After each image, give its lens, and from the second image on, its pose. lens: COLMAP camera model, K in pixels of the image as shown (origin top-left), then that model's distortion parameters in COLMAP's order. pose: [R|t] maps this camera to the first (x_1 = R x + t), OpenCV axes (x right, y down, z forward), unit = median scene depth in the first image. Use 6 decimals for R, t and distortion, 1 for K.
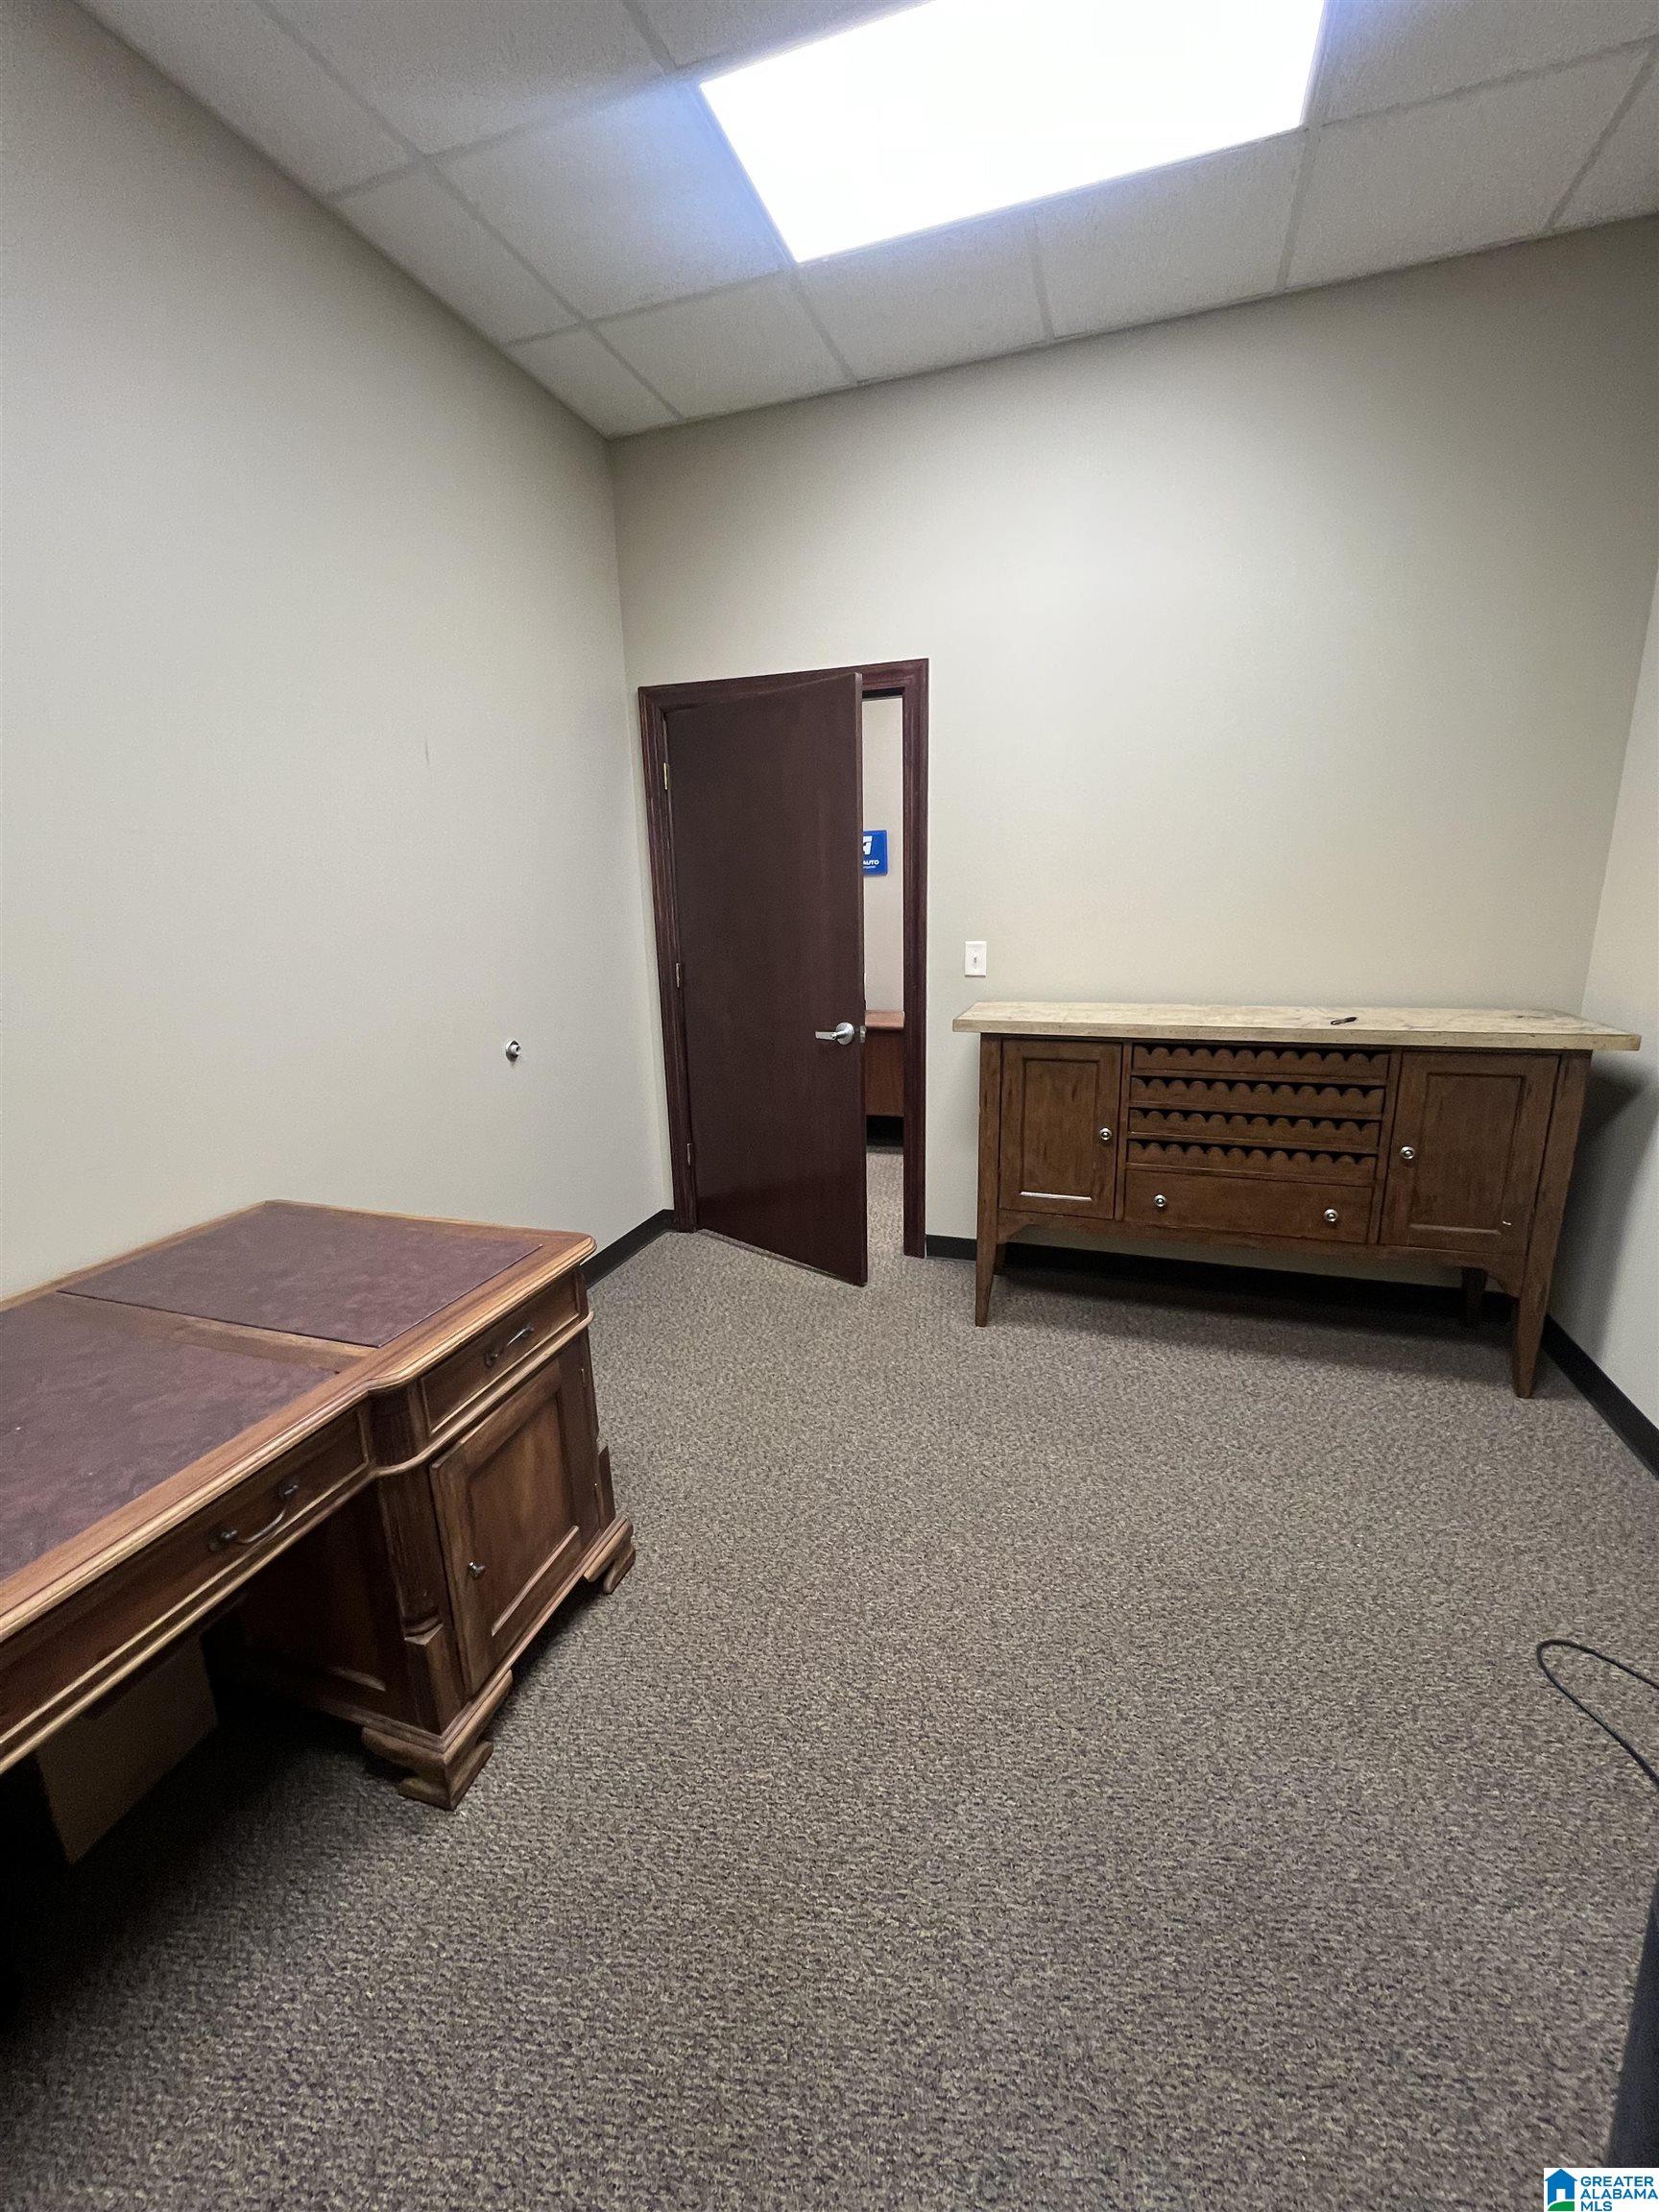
lens RADIAL K [[884.3, 0, 826.2], [0, 884.3, 1109.8], [0, 0, 1]] dist [-0.003288, 0.000216]
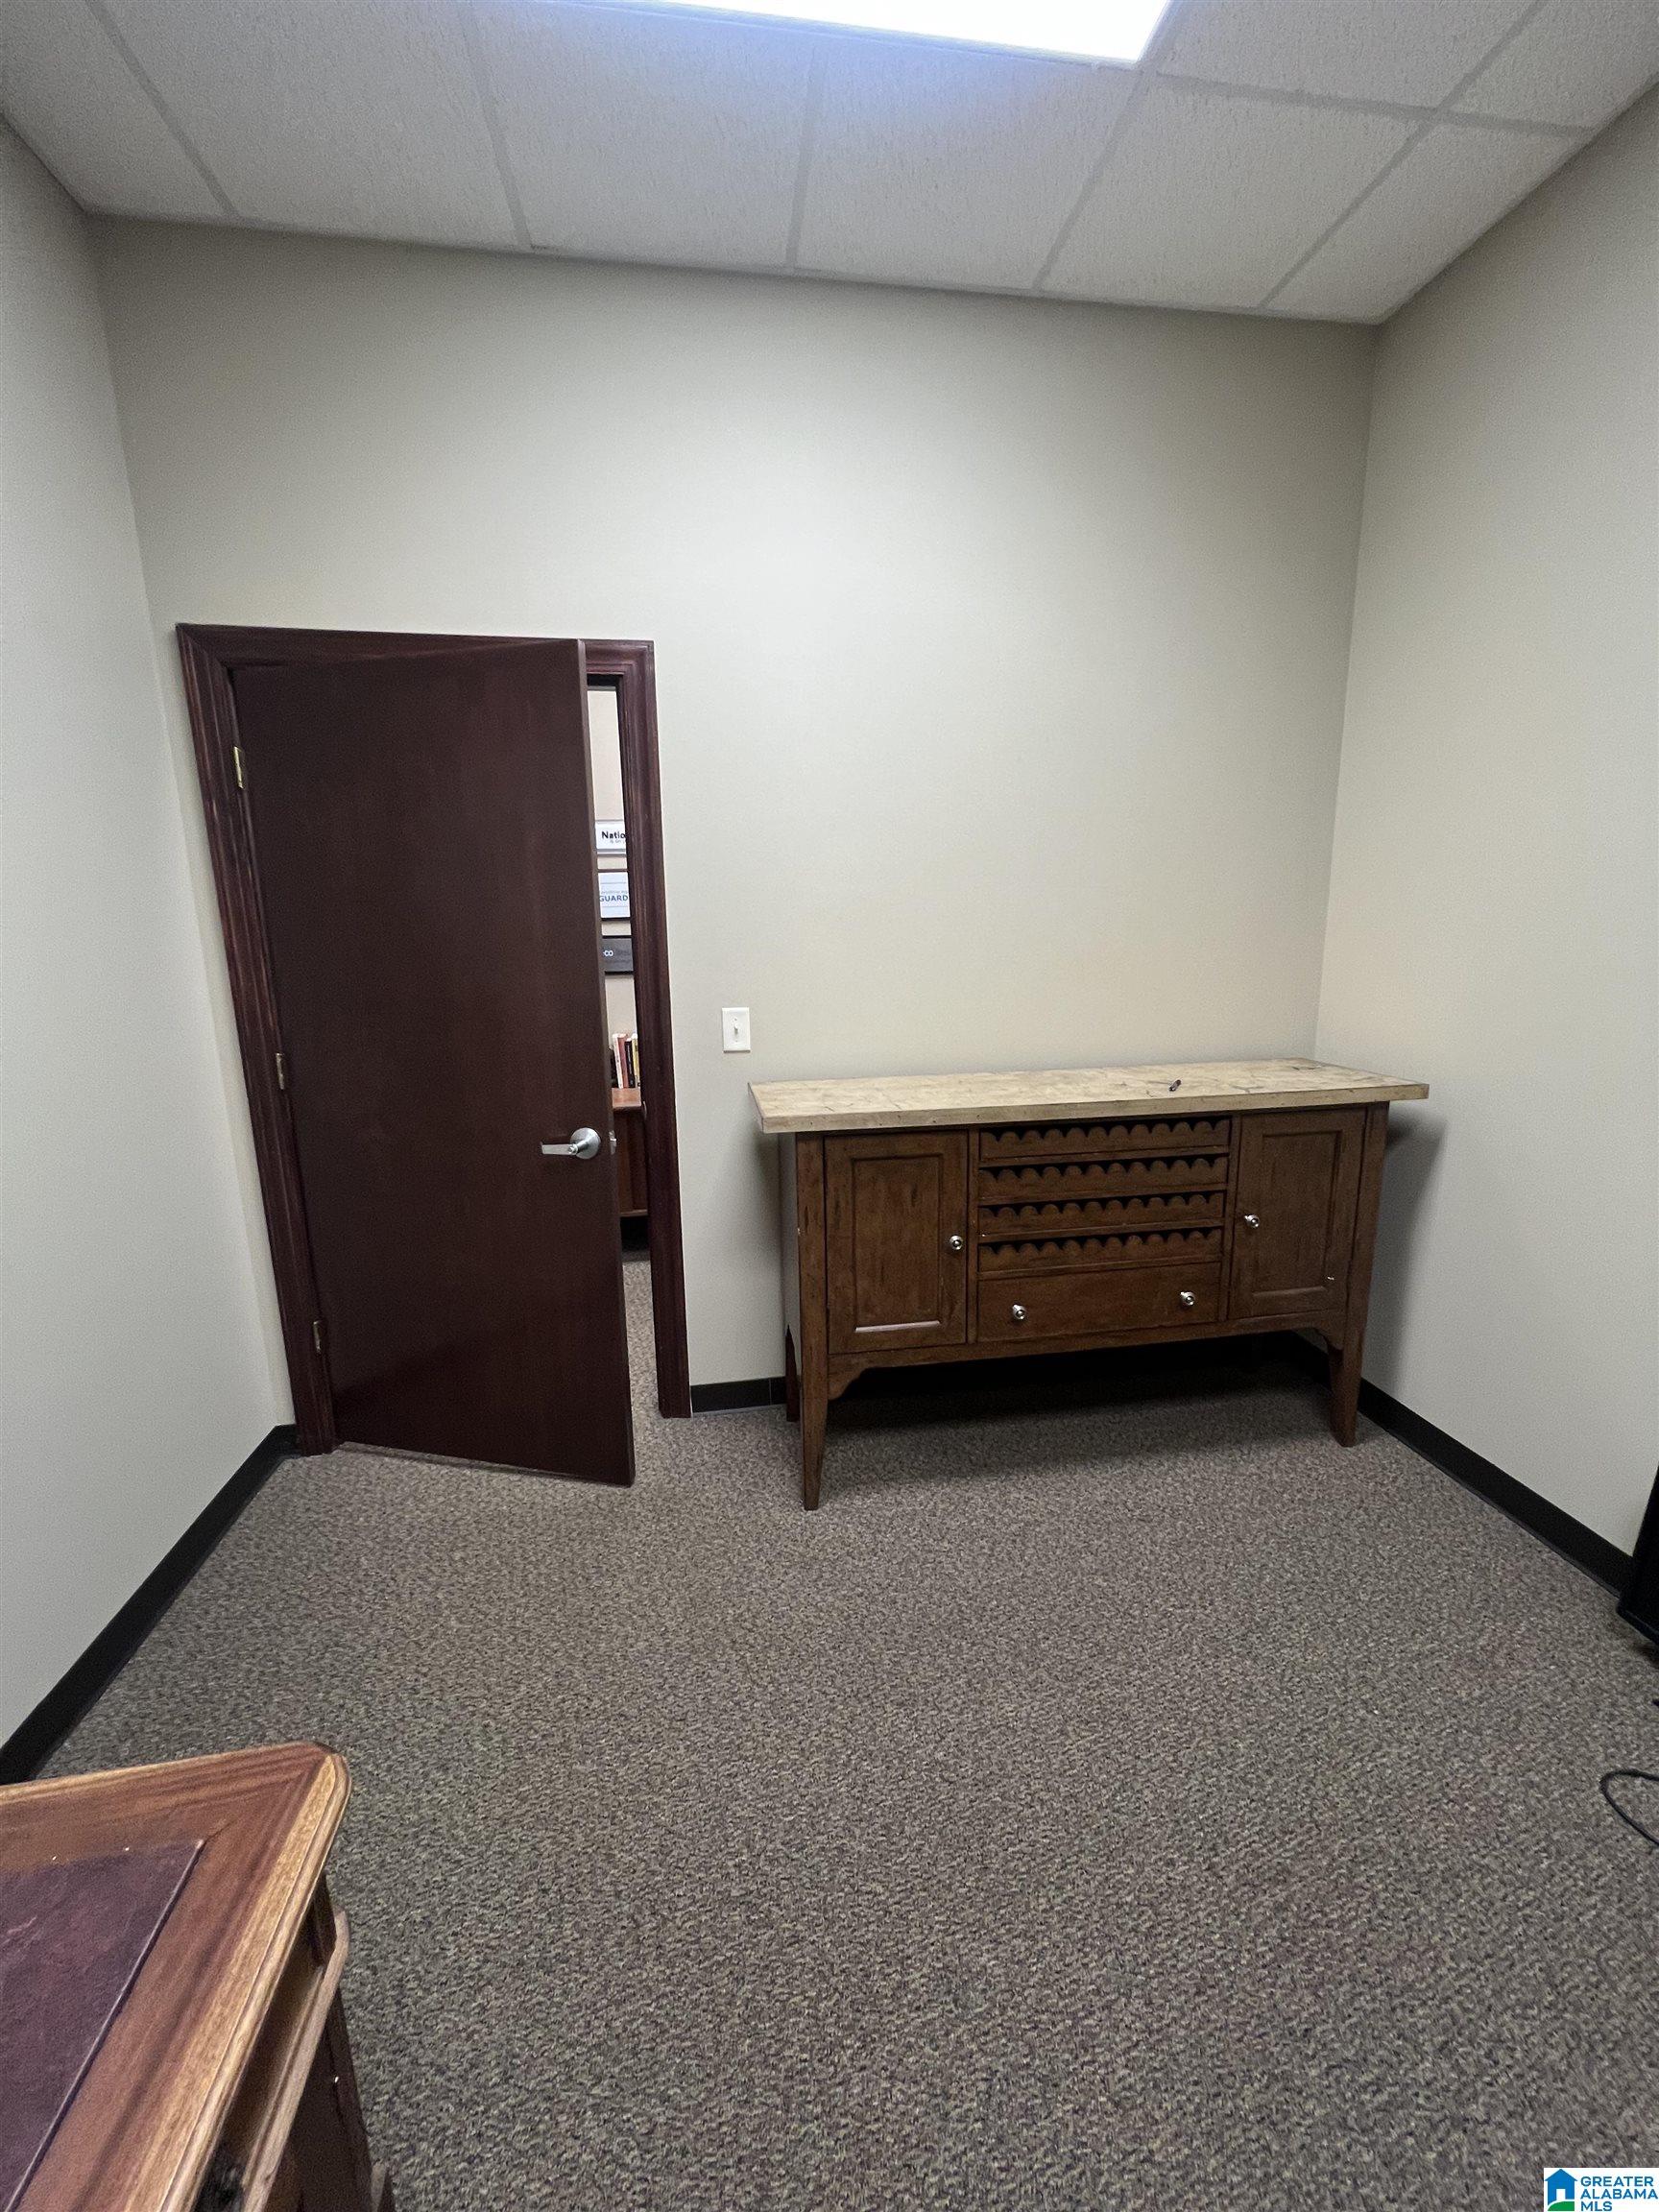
lens RADIAL K [[884.3, 0, 831.5], [0, 884.3, 1110.0], [0, 0, 1]] dist [-0.003288, 0.000216]
pose [[0.887196, -0.083787, 0.453721, -0.144944], [0.108240, 0.993726, -0.028142, -0.084130], [-0.448516, 0.074078, 0.890699, 0.325528]]
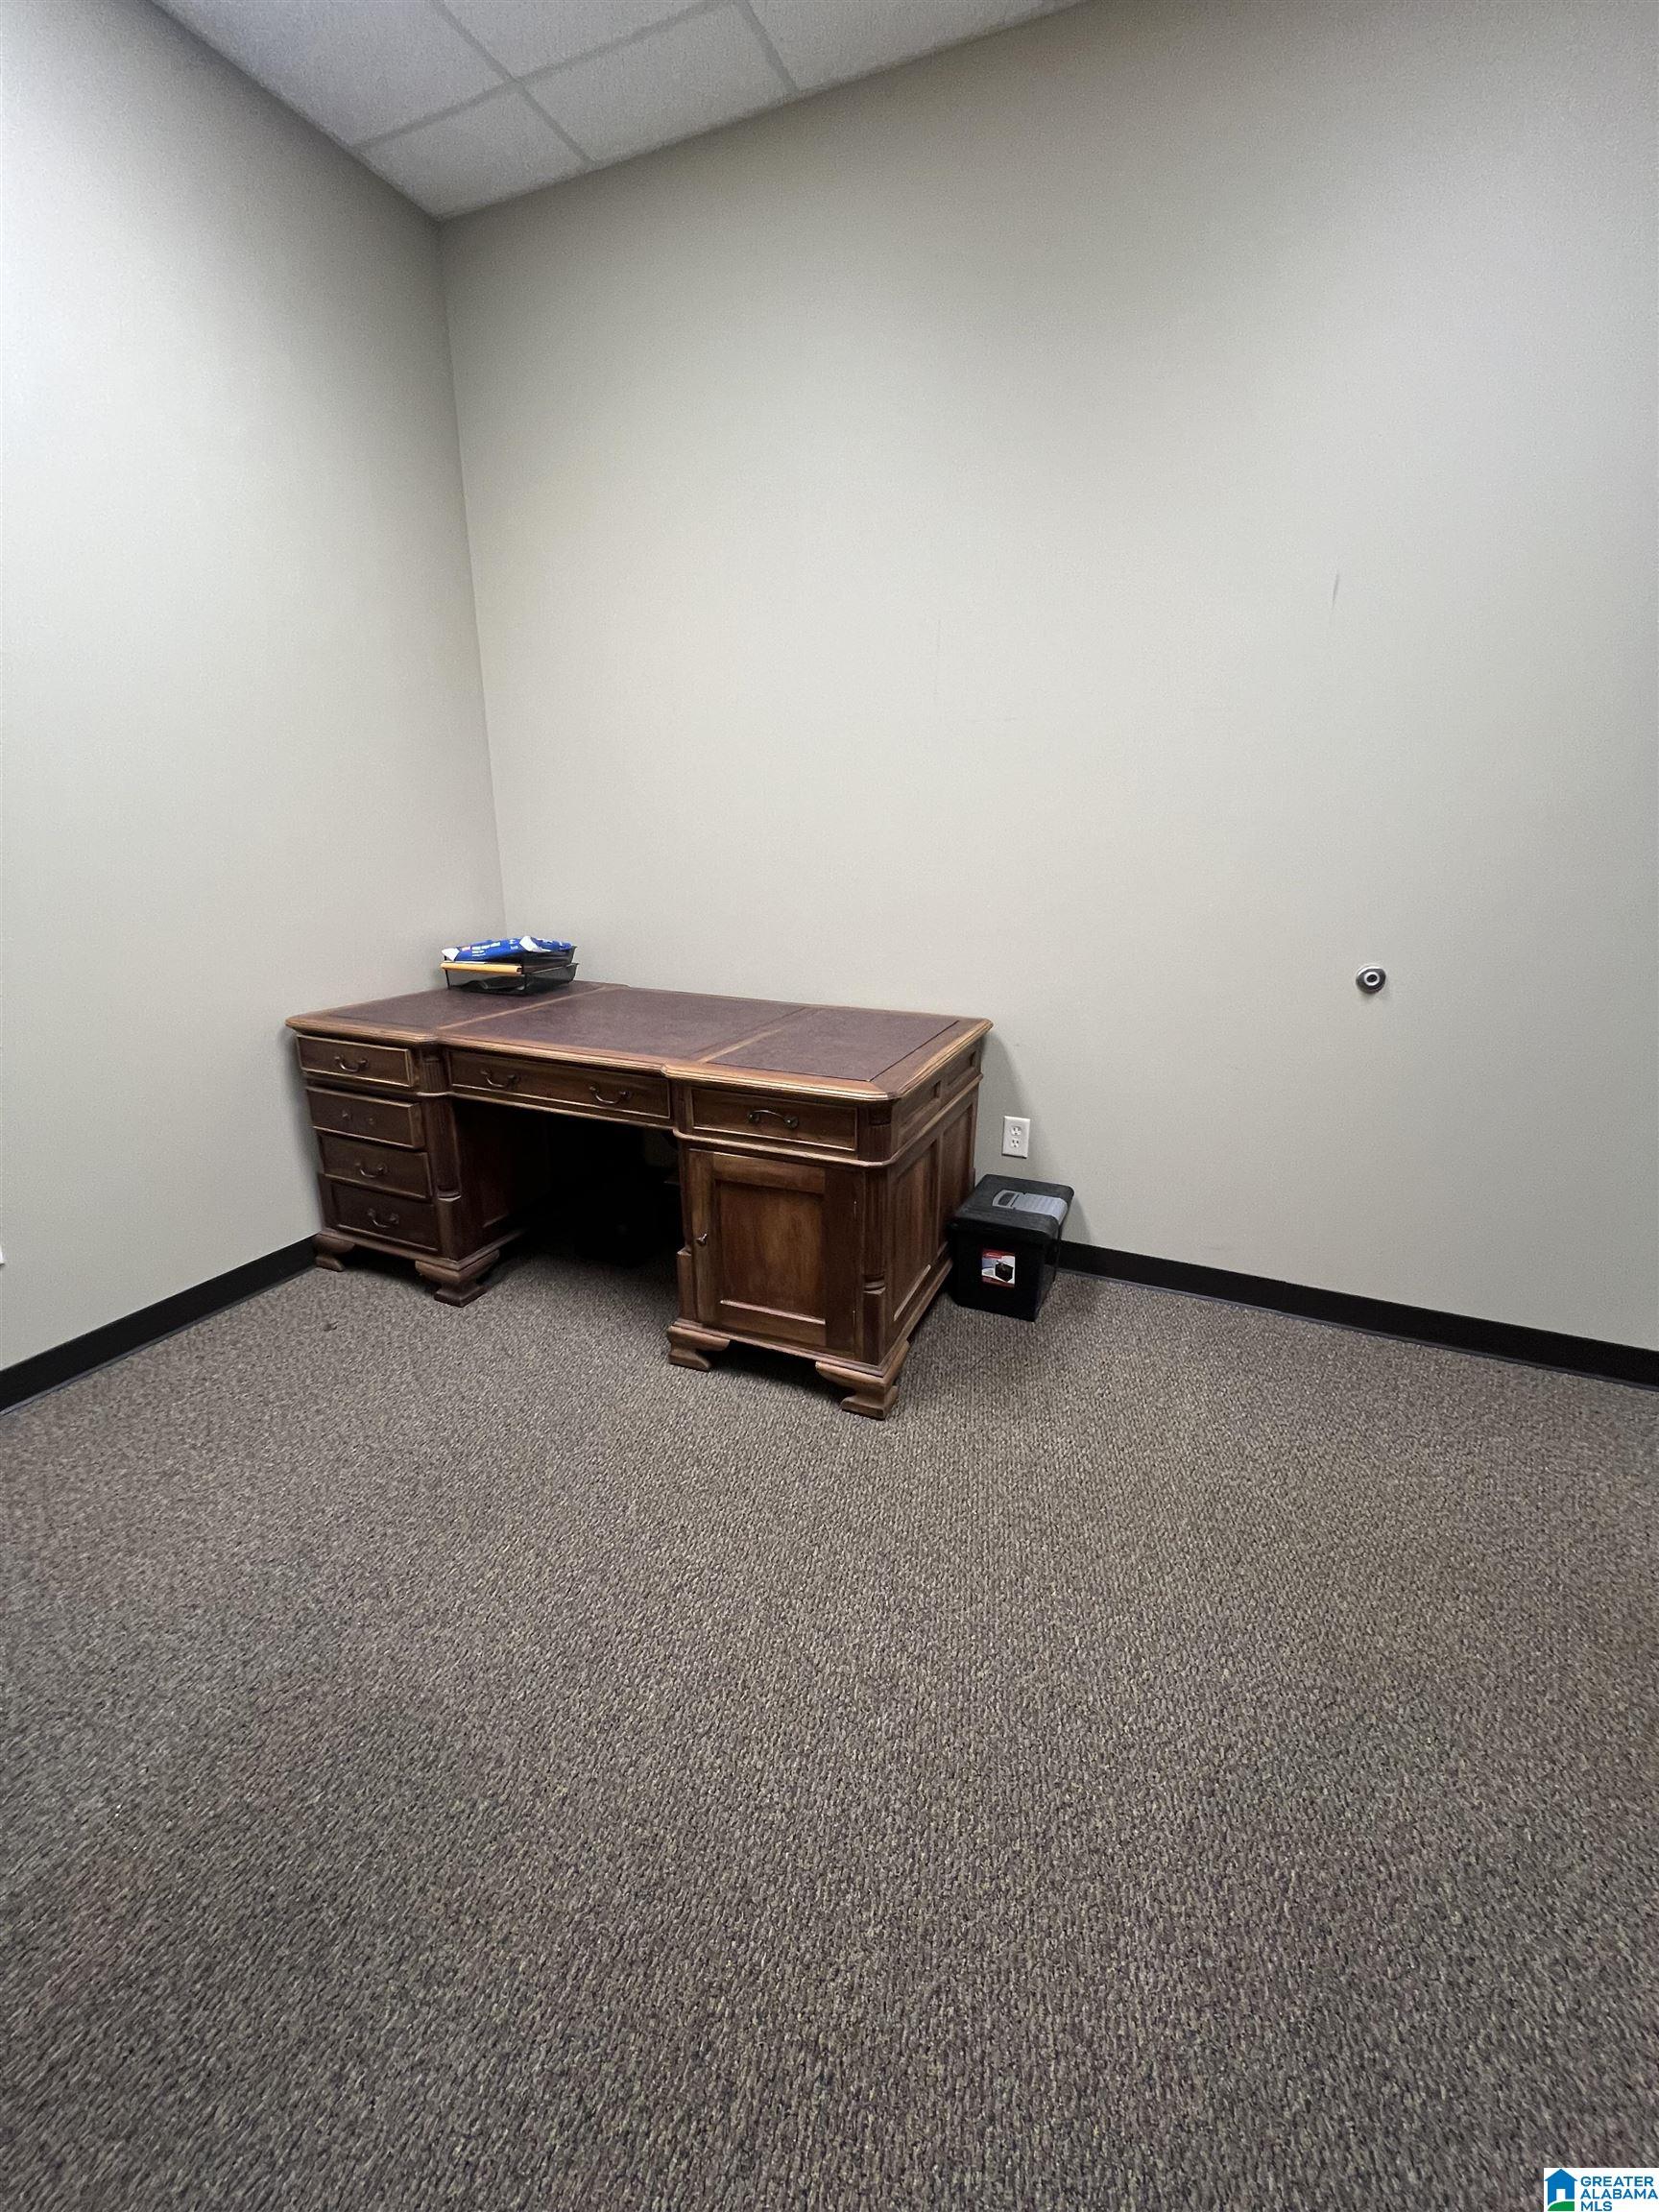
lens RADIAL K [[884.3, 0, 835.0], [0, 884.3, 1104.6], [0, 0, 1]] dist [-0.003288, 0.000216]
pose [[-0.078703, 0.319726, -0.944236, 0.481599], [-0.251429, 0.910187, 0.329154, -0.113673], [0.964671, 0.263313, 0.008754, 0.625142]]
